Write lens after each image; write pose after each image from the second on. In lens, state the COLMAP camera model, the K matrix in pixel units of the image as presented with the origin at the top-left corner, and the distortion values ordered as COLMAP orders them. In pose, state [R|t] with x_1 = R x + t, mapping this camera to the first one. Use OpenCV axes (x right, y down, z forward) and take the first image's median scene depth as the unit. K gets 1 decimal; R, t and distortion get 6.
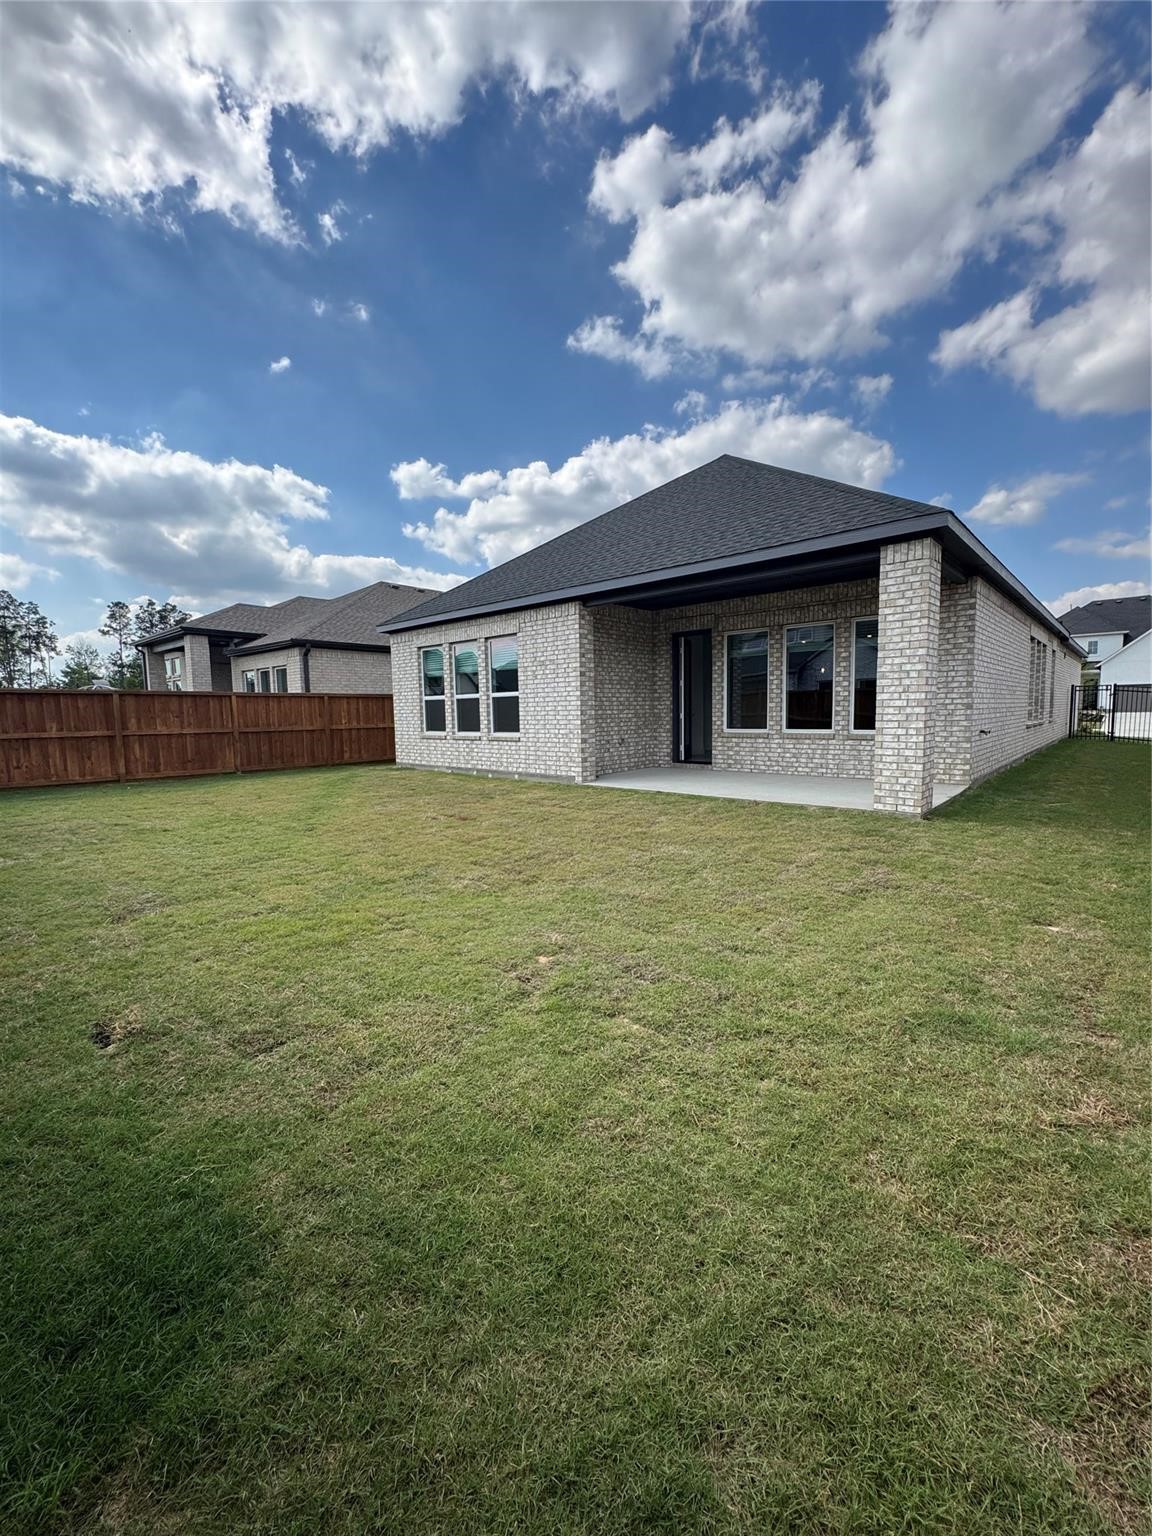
lens RADIAL K [[614.5, 0, 575.3], [0, 614.5, 767.0], [0, 0, 1]] dist [-0.004332, 0.000692]
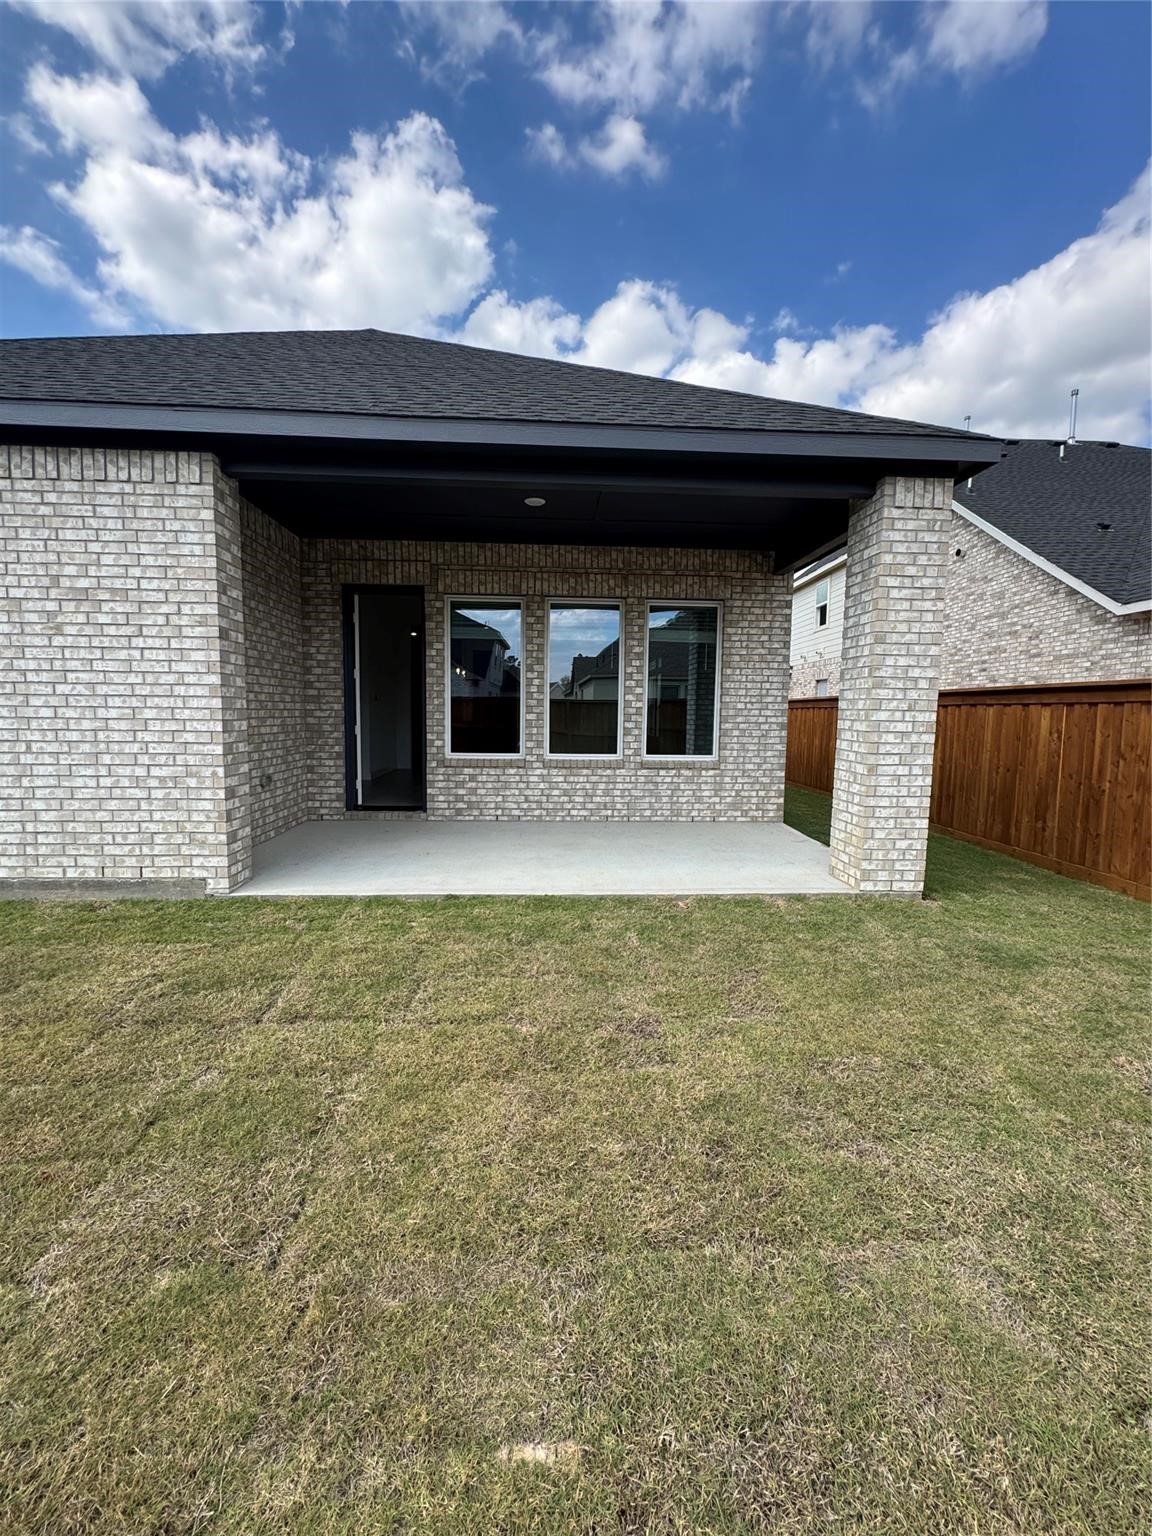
lens RADIAL K [[612.0, 0, 574.0], [0, 612.0, 768.4], [0, 0, 1]] dist [-0.012152, -0.000544]
pose [[0.698057, -0.037860, 0.715041, -0.118990], [0.039702, 0.999111, 0.014142, -0.055469], [-0.714941, 0.018517, 0.698939, 0.532206]]
